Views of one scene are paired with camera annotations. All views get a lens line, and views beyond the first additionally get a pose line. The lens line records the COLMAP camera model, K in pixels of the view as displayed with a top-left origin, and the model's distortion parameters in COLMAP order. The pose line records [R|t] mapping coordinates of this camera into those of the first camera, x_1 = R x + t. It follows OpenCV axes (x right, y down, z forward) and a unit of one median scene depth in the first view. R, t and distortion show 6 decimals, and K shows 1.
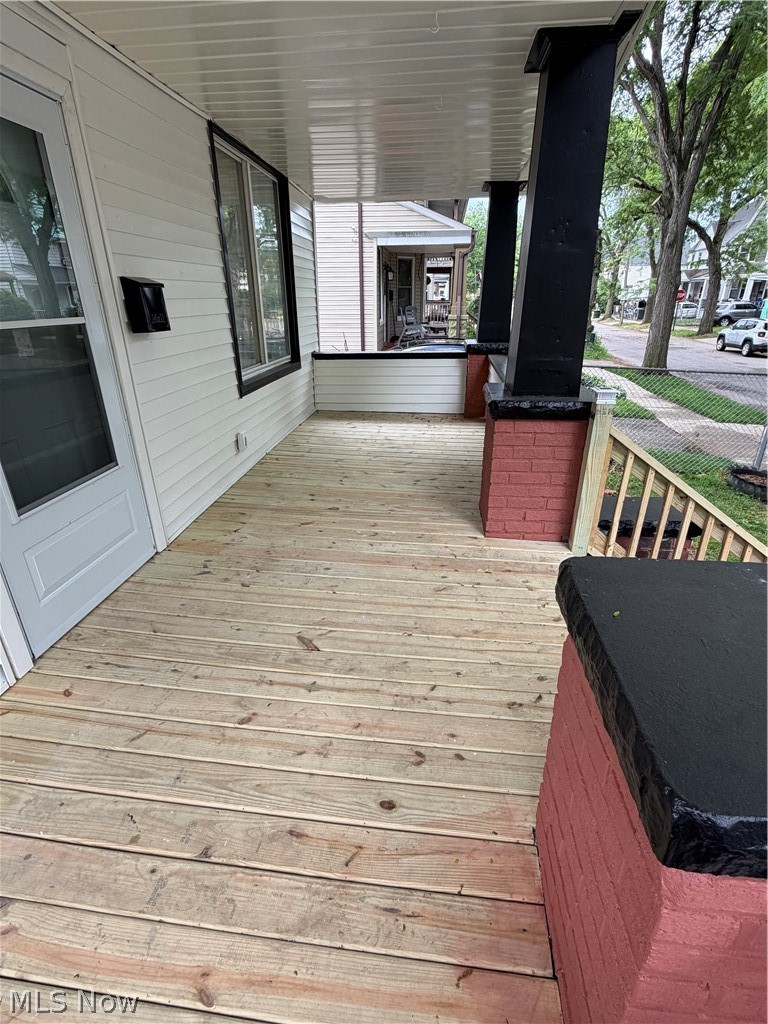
lens RADIAL K [[506.6, 0, 383.8], [0, 506.6, 511.6], [0, 0, 1]] dist [-0.000991, -0.001294]
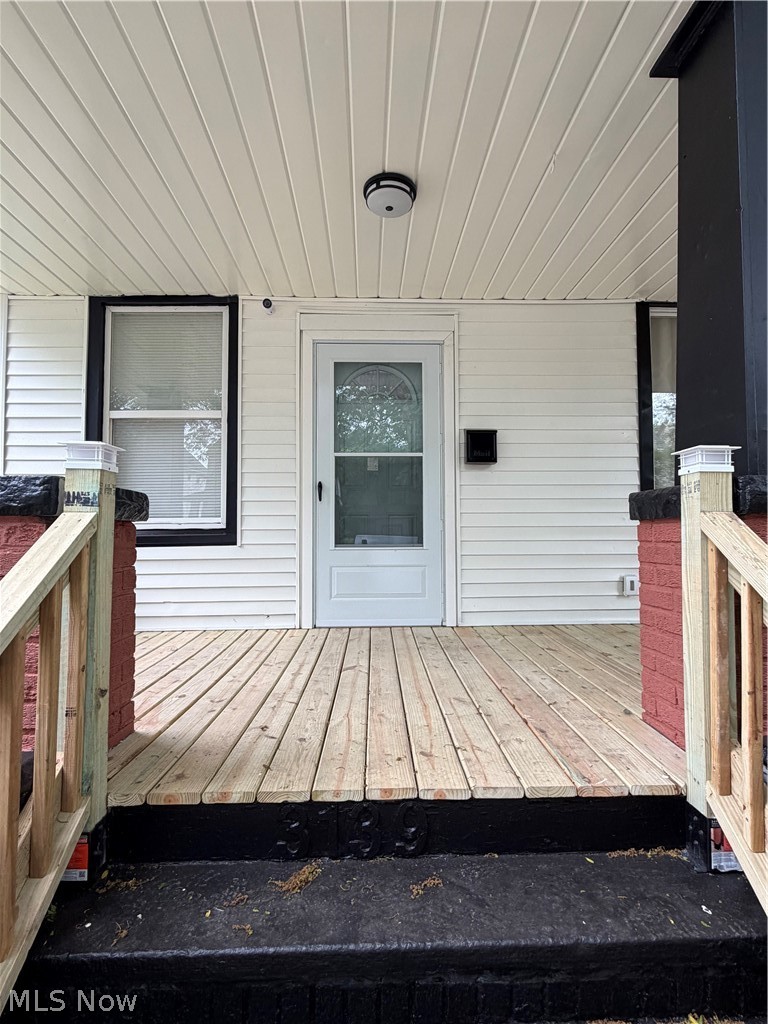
lens RADIAL K [[527.4, 0, 384.4], [0, 527.4, 514.0], [0, 0, 1]] dist [-0.001366, -0.000050]
pose [[0.139683, -0.038799, -0.989436, 0.984083], [-0.386003, 0.918048, -0.090494, 0.002184], [0.911861, 0.394566, 0.113259, 0.698327]]
